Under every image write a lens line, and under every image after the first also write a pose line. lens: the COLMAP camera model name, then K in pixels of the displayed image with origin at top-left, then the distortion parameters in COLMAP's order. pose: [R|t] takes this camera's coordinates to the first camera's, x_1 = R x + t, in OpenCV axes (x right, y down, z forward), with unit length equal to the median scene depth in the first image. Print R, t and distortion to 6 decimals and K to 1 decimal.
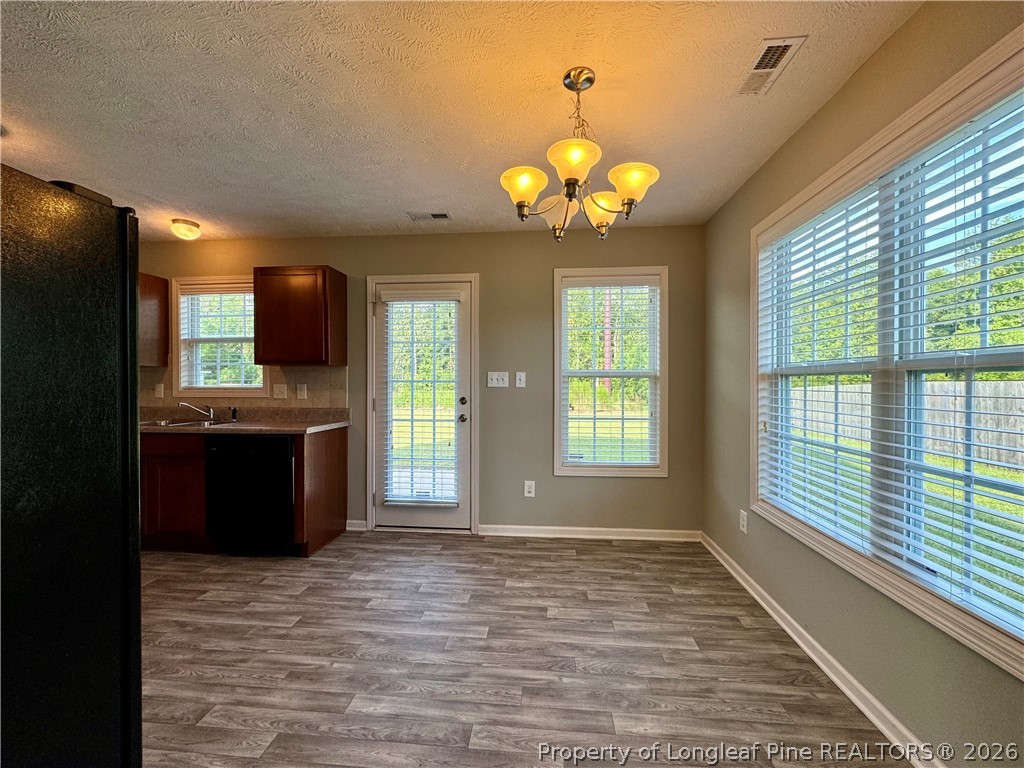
lens RADIAL K [[409.7, 0, 511.5], [0, 409.7, 387.0], [0, 0, 1]] dist [-0.001901, 0.000298]
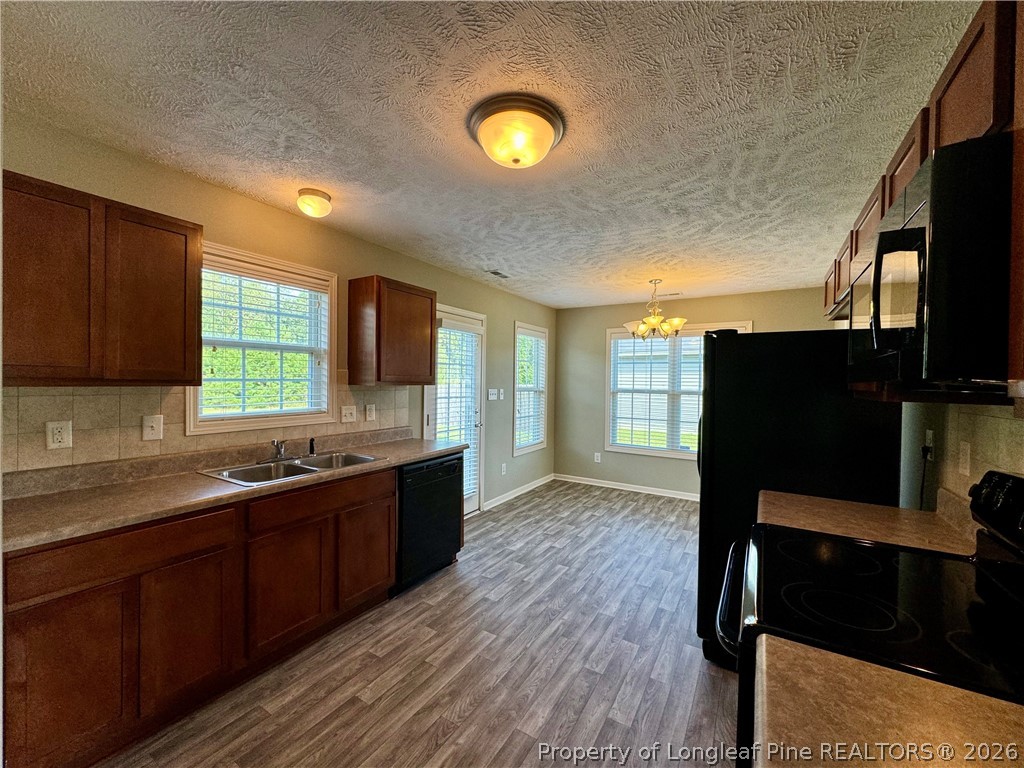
lens RADIAL K [[409.7, 0, 512.9], [0, 409.7, 389.5], [0, 0, 1]] dist [-0.001901, 0.000298]
pose [[0.443587, -0.013784, 0.896126, -1.315446], [-0.001846, 0.999866, 0.016293, -0.060944], [-0.896230, -0.008882, 0.443501, 0.350232]]
